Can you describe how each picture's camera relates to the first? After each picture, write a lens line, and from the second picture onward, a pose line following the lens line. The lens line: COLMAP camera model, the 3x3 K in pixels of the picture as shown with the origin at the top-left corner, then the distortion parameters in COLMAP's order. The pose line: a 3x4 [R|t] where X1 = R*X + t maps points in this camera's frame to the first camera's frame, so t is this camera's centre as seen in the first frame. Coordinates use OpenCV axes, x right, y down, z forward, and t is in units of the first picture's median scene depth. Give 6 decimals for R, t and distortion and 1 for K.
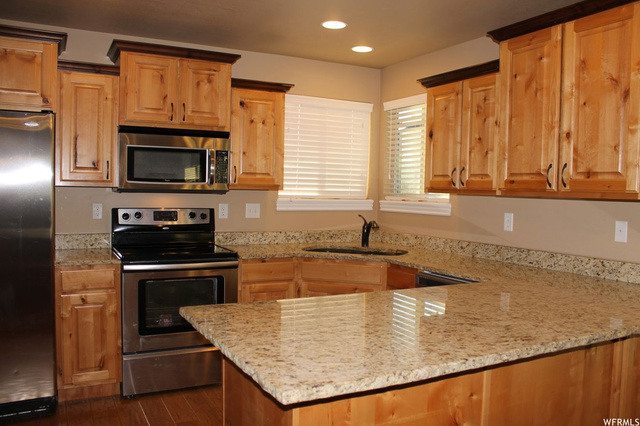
lens RADIAL K [[545.2, 0, 328.9], [0, 545.2, 215.3], [0, 0, 1]] dist [-0.161981, 0.141526]
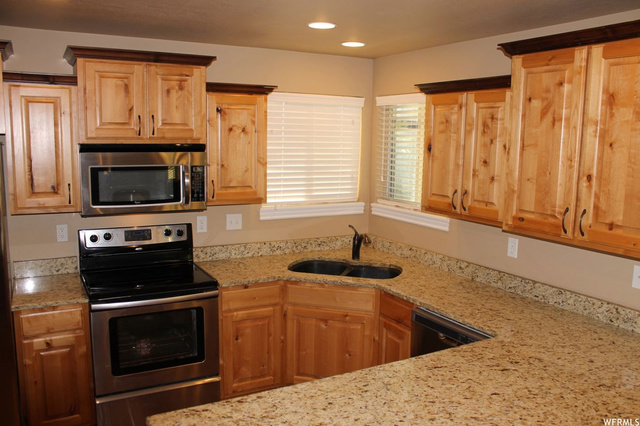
lens RADIAL K [[545.2, 0, 328.9], [0, 545.2, 215.3], [0, 0, 1]] dist [-0.161981, 0.141526]
pose [[0.999762, -0.005337, 0.021131, 0.001438], [0.003249, 0.995217, 0.097638, -0.128054], [-0.021551, -0.097546, 0.994998, 0.096592]]
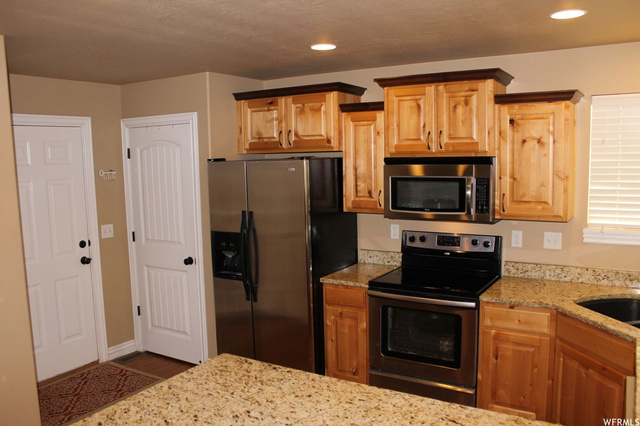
lens RADIAL K [[545.2, 0, 328.9], [0, 545.2, 215.3], [0, 0, 1]] dist [-0.161981, 0.141526]
pose [[0.502547, 0.064332, -0.862153, 0.470558], [-0.007540, 0.997516, 0.070037, -0.122010], [0.864517, -0.028696, 0.501784, 0.329432]]
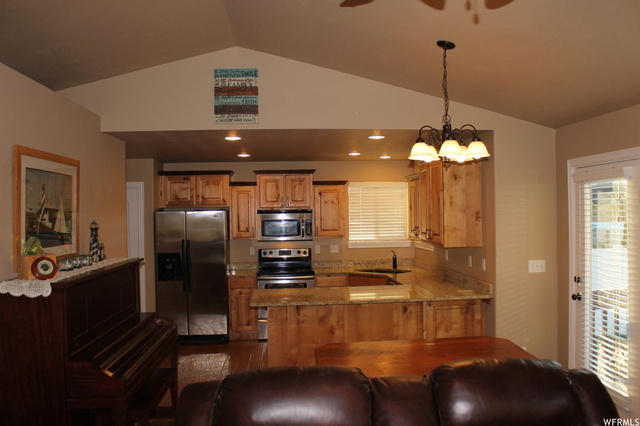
lens RADIAL K [[545.2, 0, 328.9], [0, 545.2, 215.3], [0, 0, 1]] dist [-0.161981, 0.141526]
pose [[0.918674, -0.034911, -0.393471, 0.663197], [0.017687, 0.998723, -0.047316, -0.040699], [0.394620, 0.036509, 0.918119, -0.801471]]
